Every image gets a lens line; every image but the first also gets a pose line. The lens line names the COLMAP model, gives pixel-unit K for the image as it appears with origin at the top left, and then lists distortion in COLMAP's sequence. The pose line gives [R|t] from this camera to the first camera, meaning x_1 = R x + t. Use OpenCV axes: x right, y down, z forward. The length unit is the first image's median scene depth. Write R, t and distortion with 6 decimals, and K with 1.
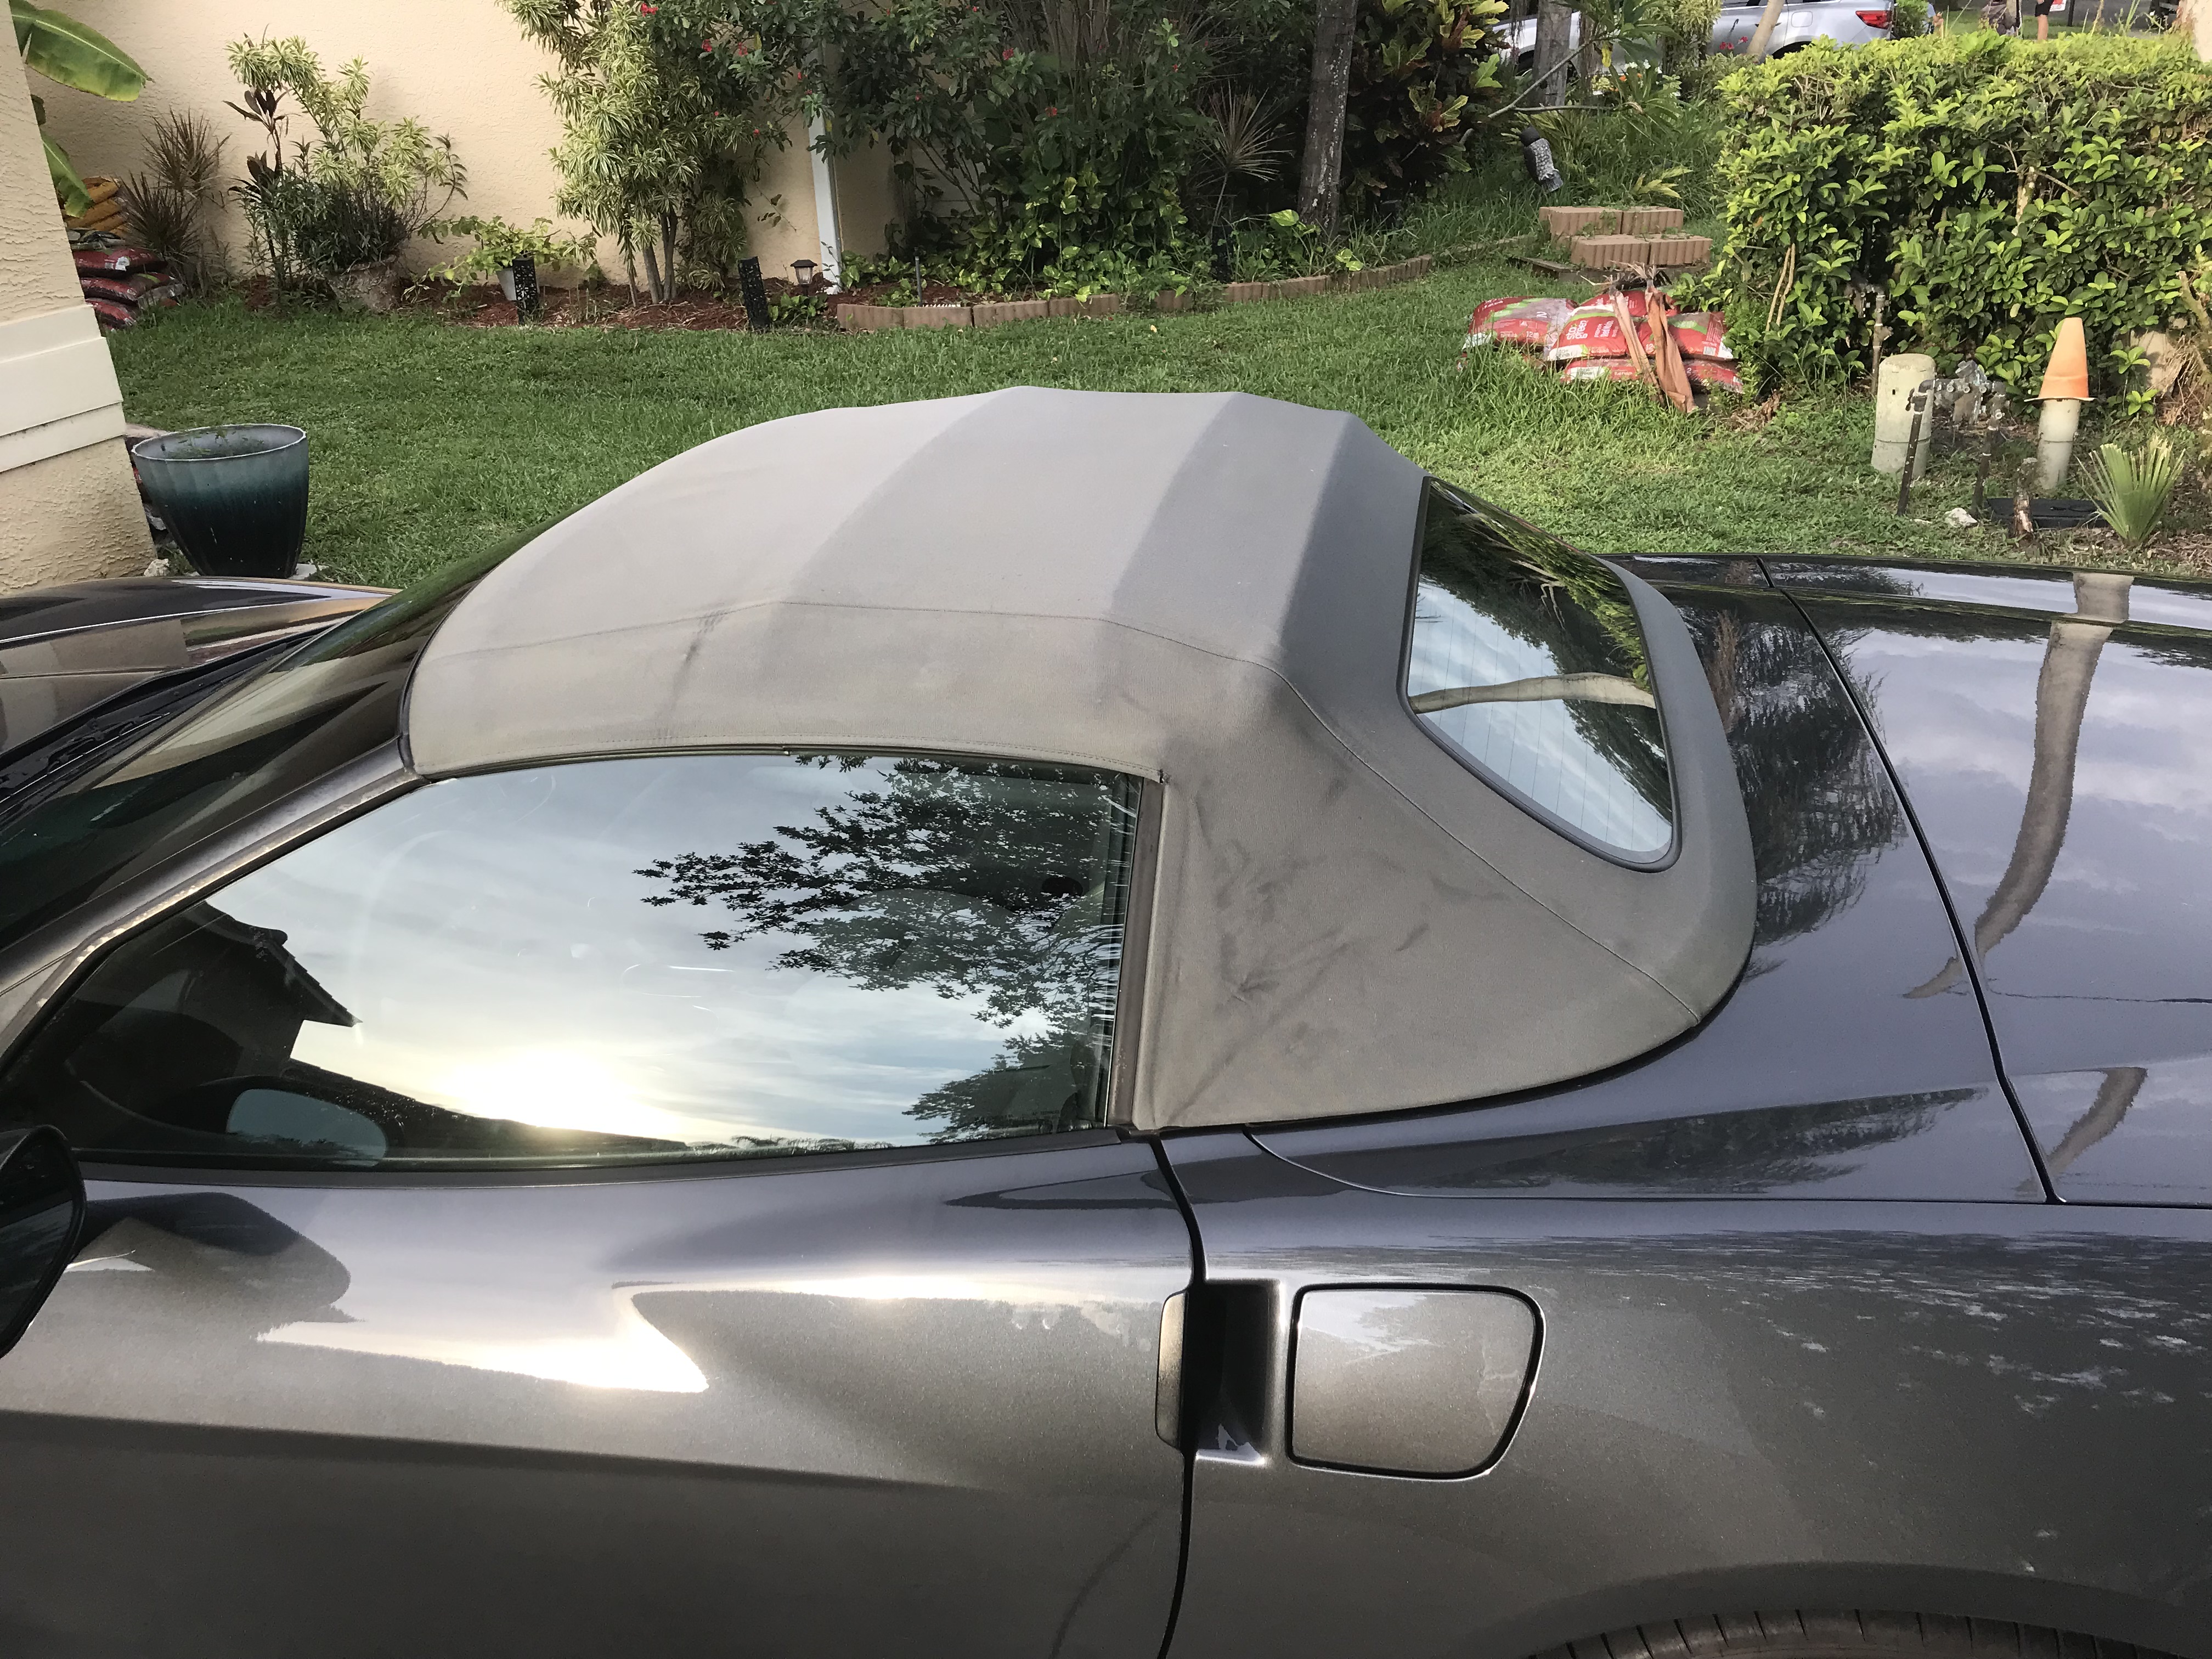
lens RADIAL K [[1785.5, 0, 1106.0], [0, 1785.5, 829.5], [0, 0, 1]] dist [0.007447, 0.008307]
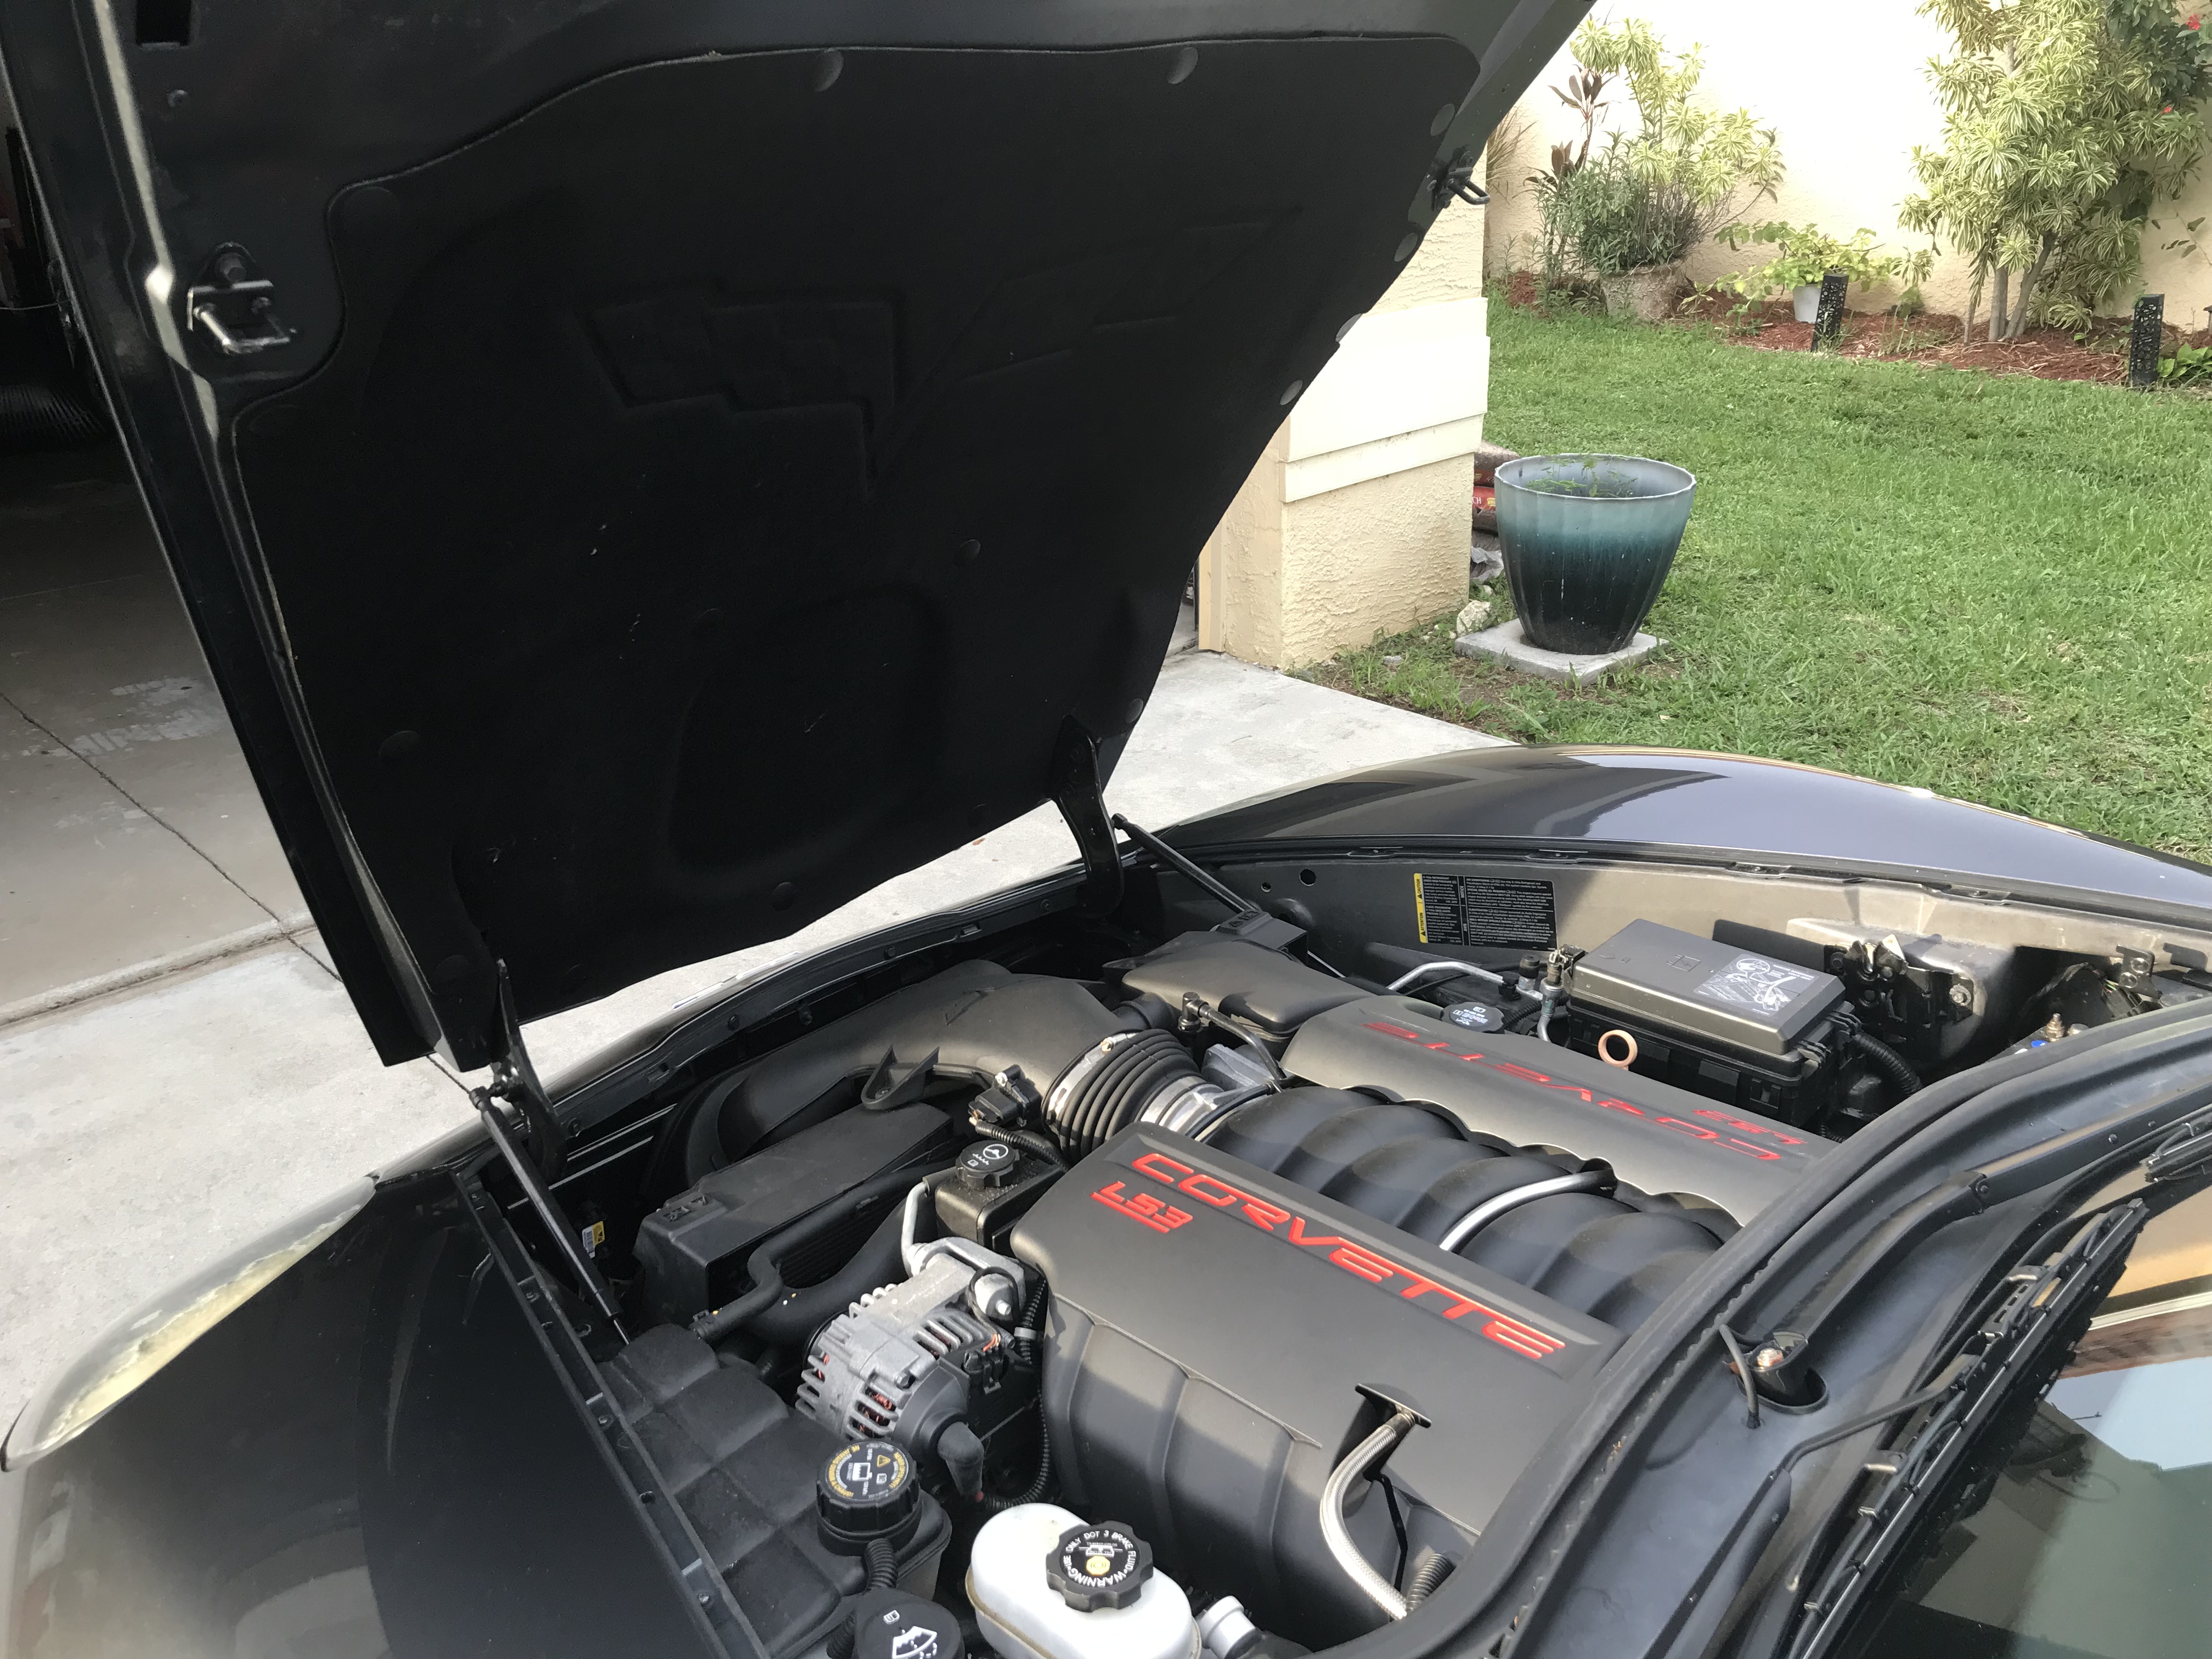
lens RADIAL K [[1714.4, 0, 1106.0], [0, 1714.4, 829.5], [0, 0, 1]] dist [0.007583, -0.002349]
pose [[0.834666, 0.238106, -0.496627, -0.146556], [-0.235073, 0.969473, 0.069731, -0.036606], [0.498070, 0.058542, 0.865159, 0.129678]]
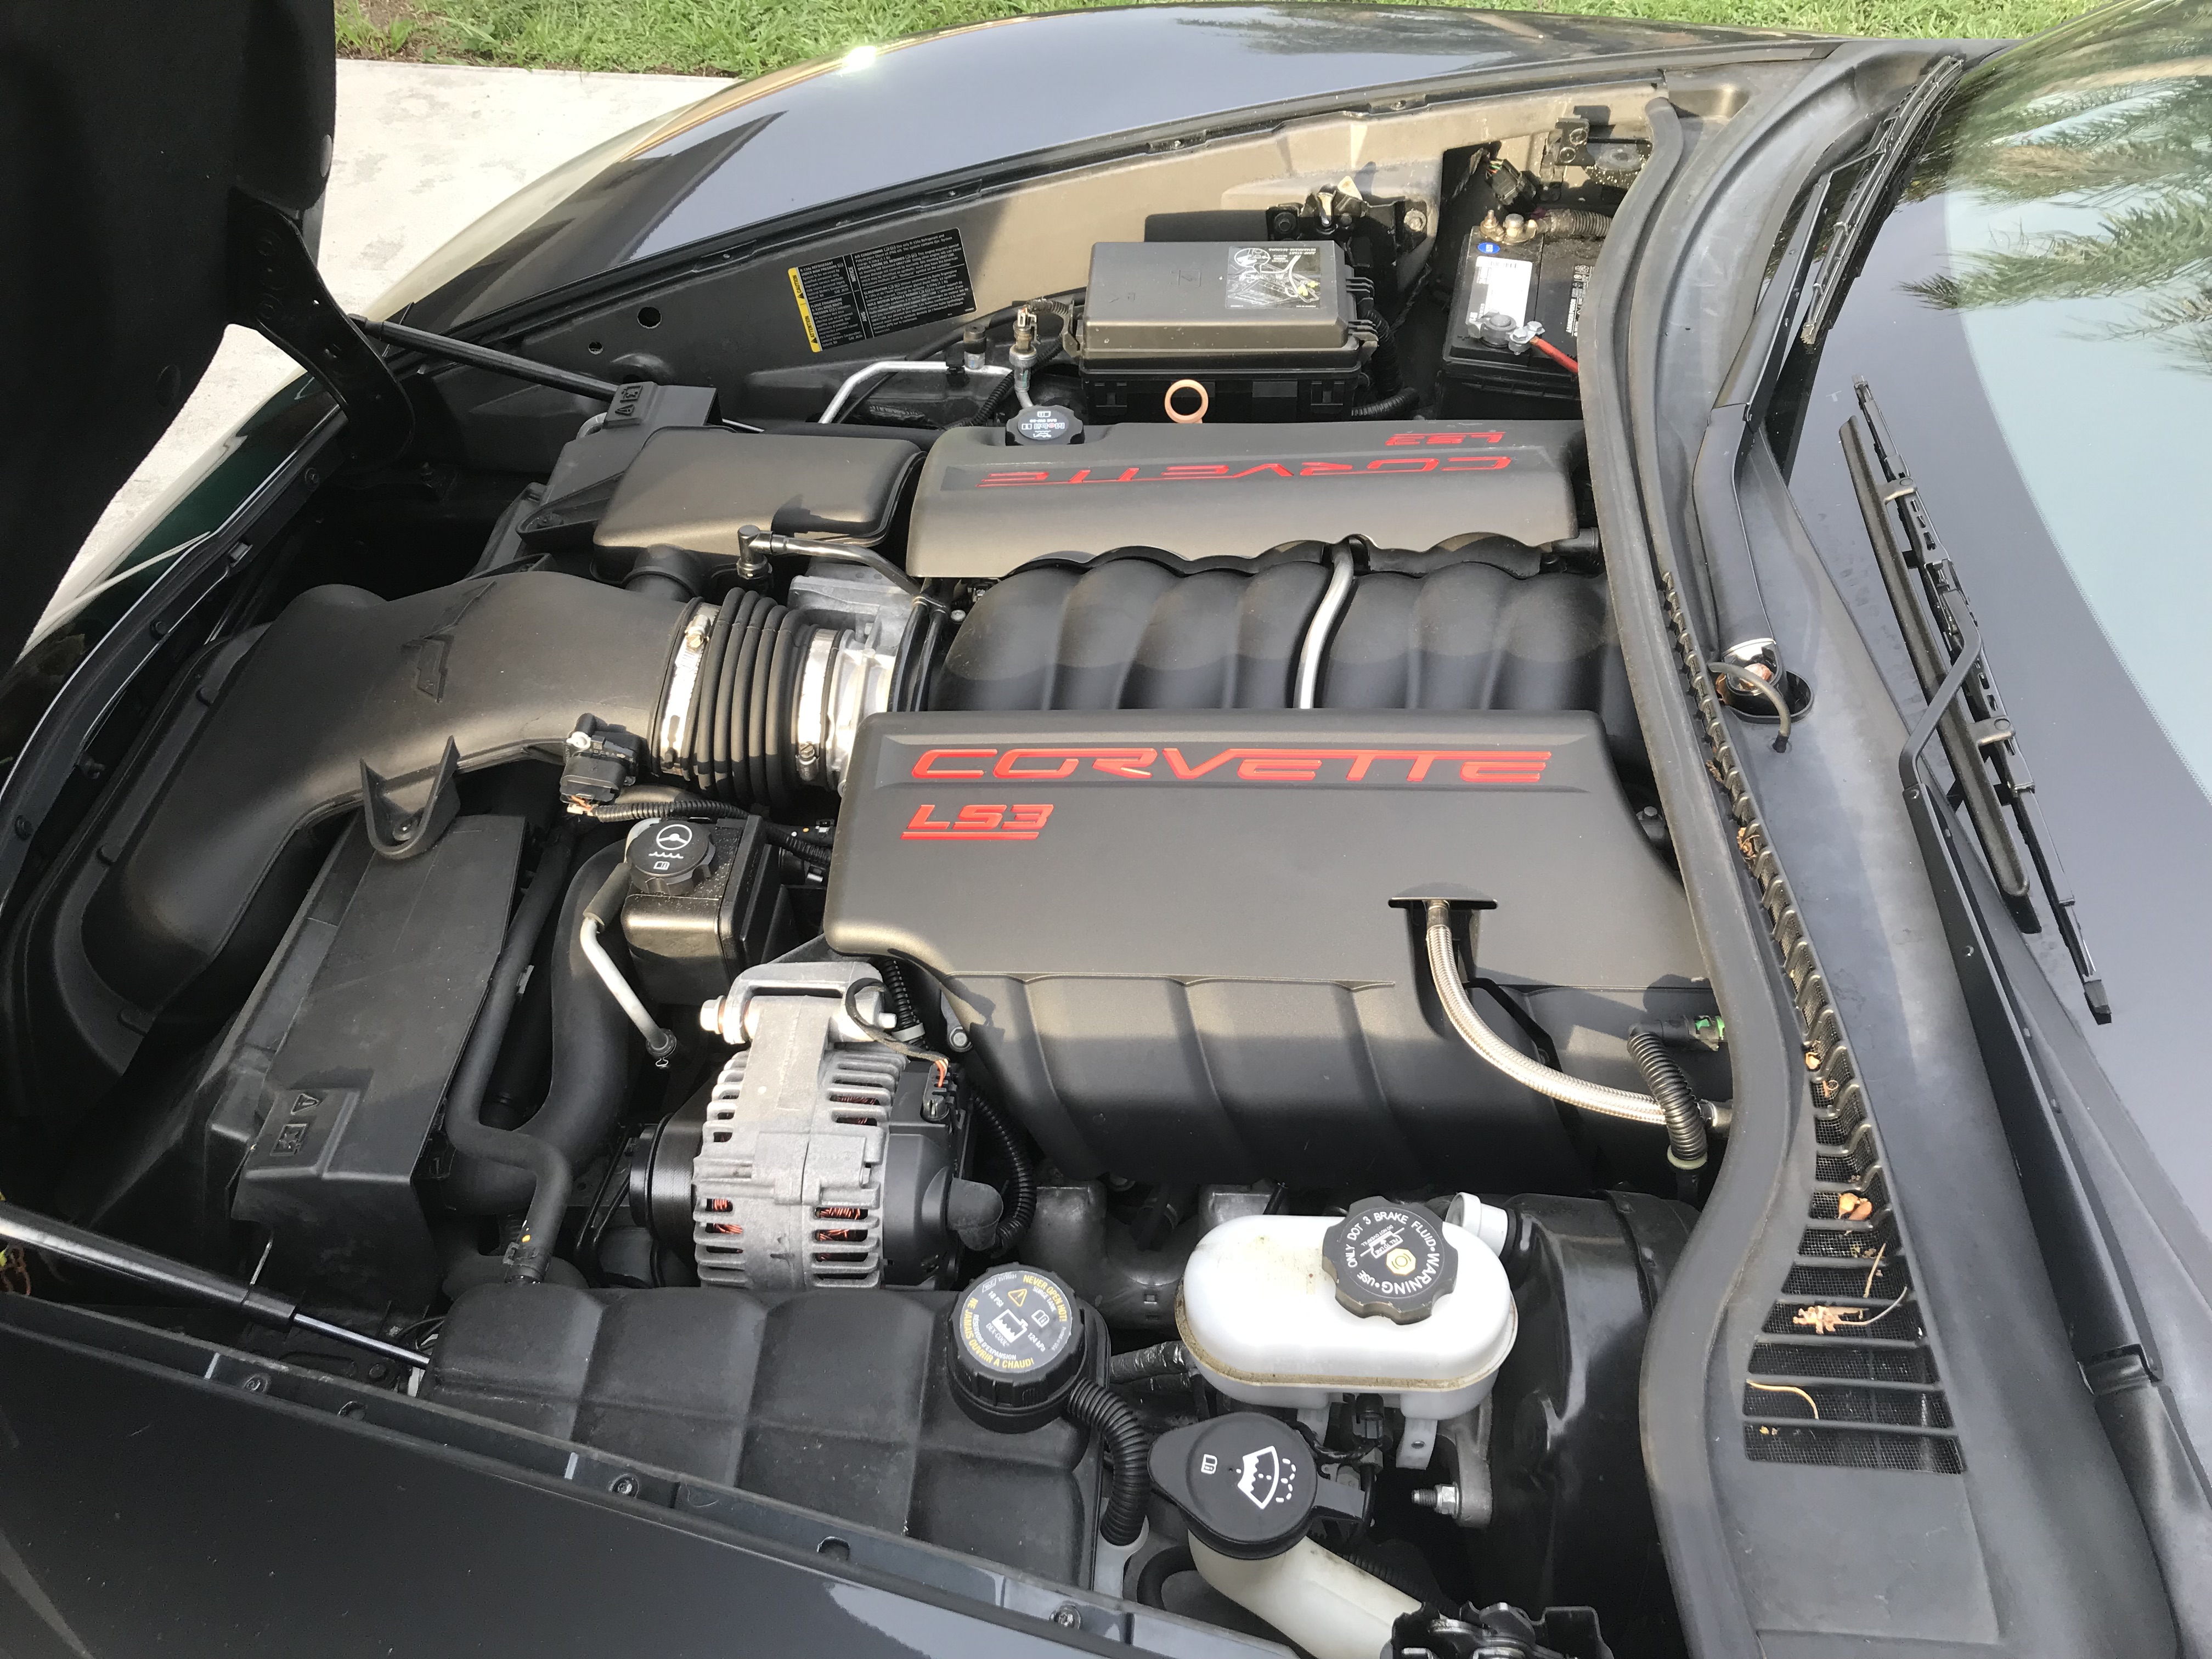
lens RADIAL K [[1757.3, 0, 1106.0], [0, 1757.3, 829.5], [0, 0, 1]] dist [0.000469, -0.008281]
pose [[0.994222, -0.061482, 0.087993, -0.311965], [0.024394, 0.927686, 0.372564, -0.040318], [-0.104536, -0.368264, 0.923825, 0.188886]]
